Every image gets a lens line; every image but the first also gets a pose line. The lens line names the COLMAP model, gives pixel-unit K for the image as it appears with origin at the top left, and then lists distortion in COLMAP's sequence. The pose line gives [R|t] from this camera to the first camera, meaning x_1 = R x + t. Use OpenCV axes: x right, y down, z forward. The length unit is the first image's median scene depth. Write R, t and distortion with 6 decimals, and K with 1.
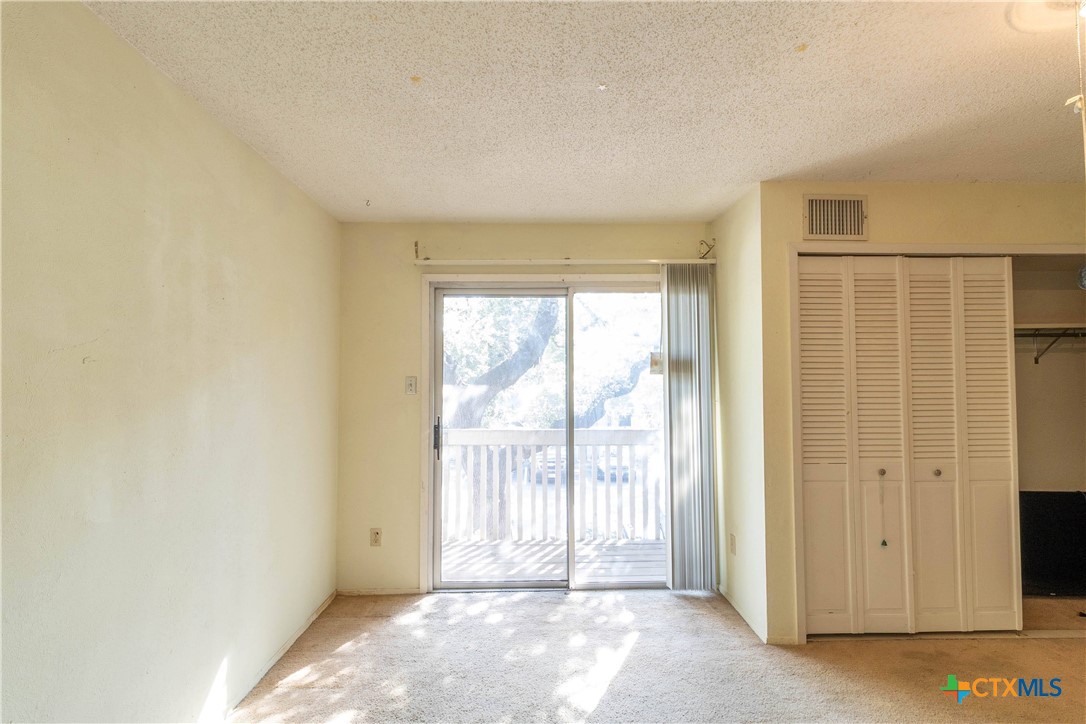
lens RADIAL K [[501.0, 0, 547.3], [0, 501.0, 358.5], [0, 0, 1]] dist [0.002603, -0.000618]
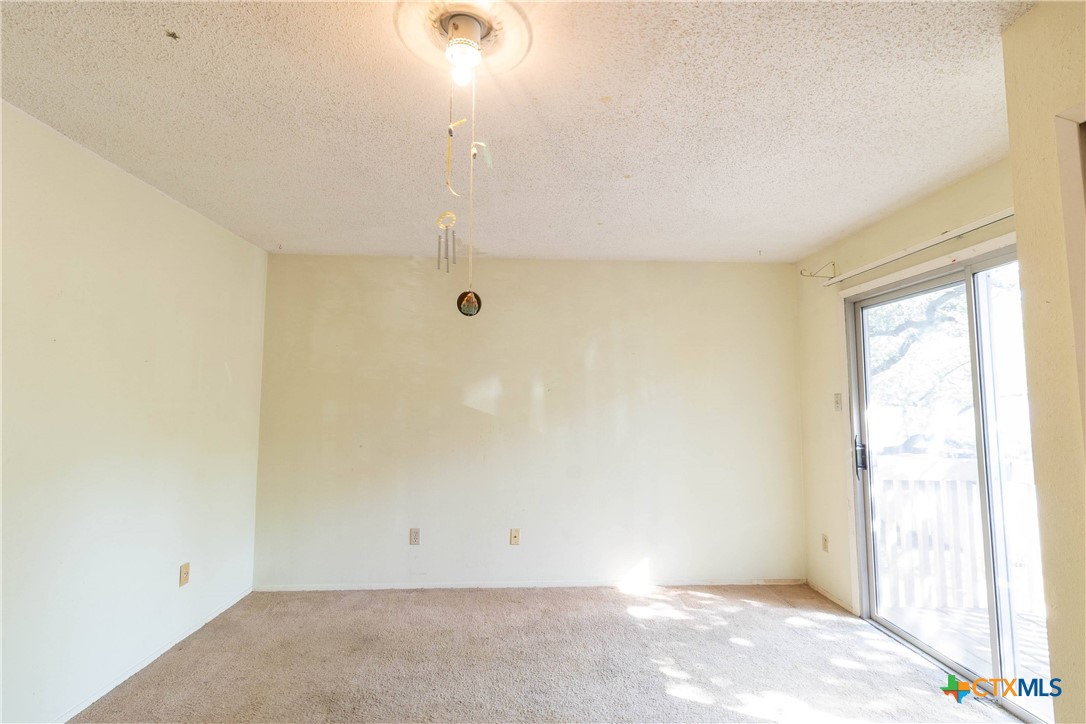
lens RADIAL K [[501.0, 0, 547.3], [0, 501.0, 358.5], [0, 0, 1]] dist [0.002603, -0.000618]
pose [[0.034838, -0.077974, -0.996347, 0.777764], [0.045042, 0.996061, -0.076377, 0.016734], [0.998377, -0.042217, 0.038213, 0.397673]]
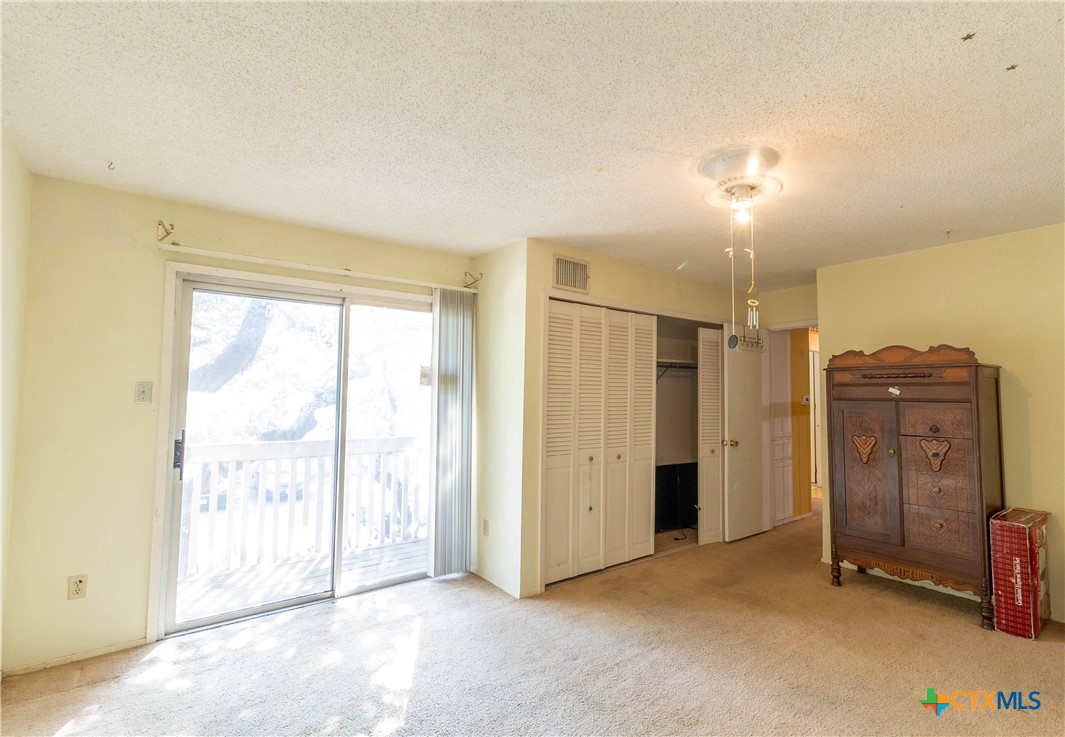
lens RADIAL K [[506.2, 0, 536.9], [0, 506.2, 364.8], [0, 0, 1]] dist [0.001613, 0.000158]
pose [[0.811676, 0.044725, 0.582393, -0.249298], [-0.040153, 0.998978, -0.020756, -0.001761], [-0.582726, -0.006538, 0.812642, -0.058182]]
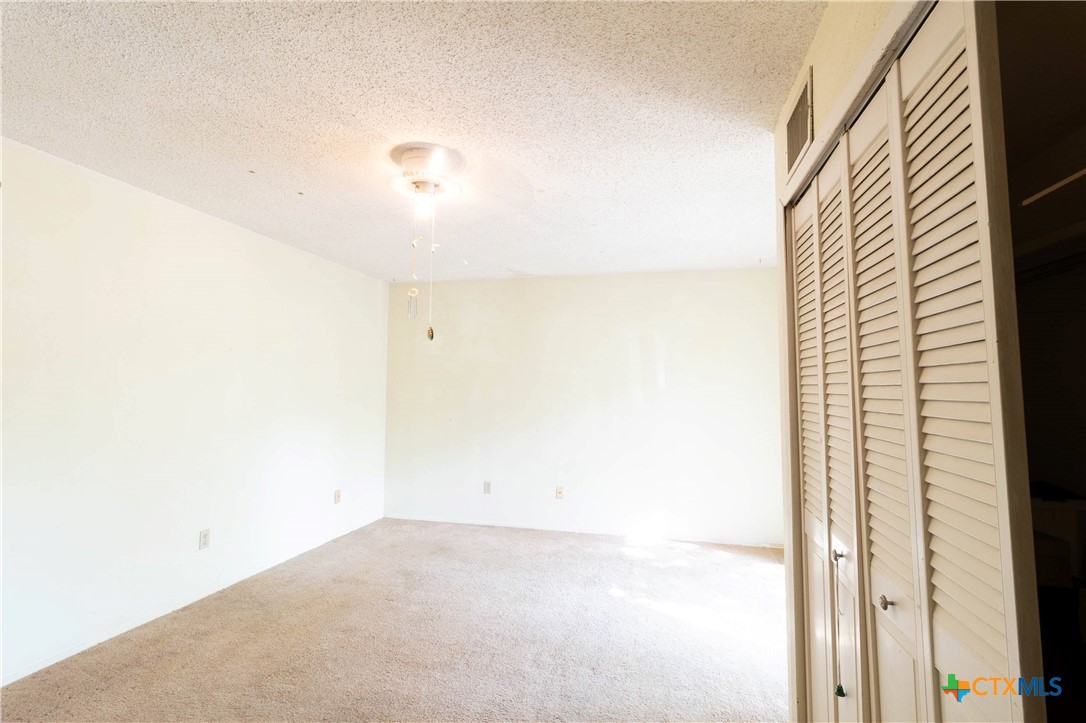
lens RADIAL K [[487.6, 0, 549.4], [0, 487.6, 360.5], [0, 0, 1]] dist [0.000508, -0.000088]
pose [[-0.241517, -0.051797, -0.969013, 1.038551], [0.040293, 0.997178, -0.063345, 0.032559], [0.969560, -0.054343, -0.238748, 0.696994]]
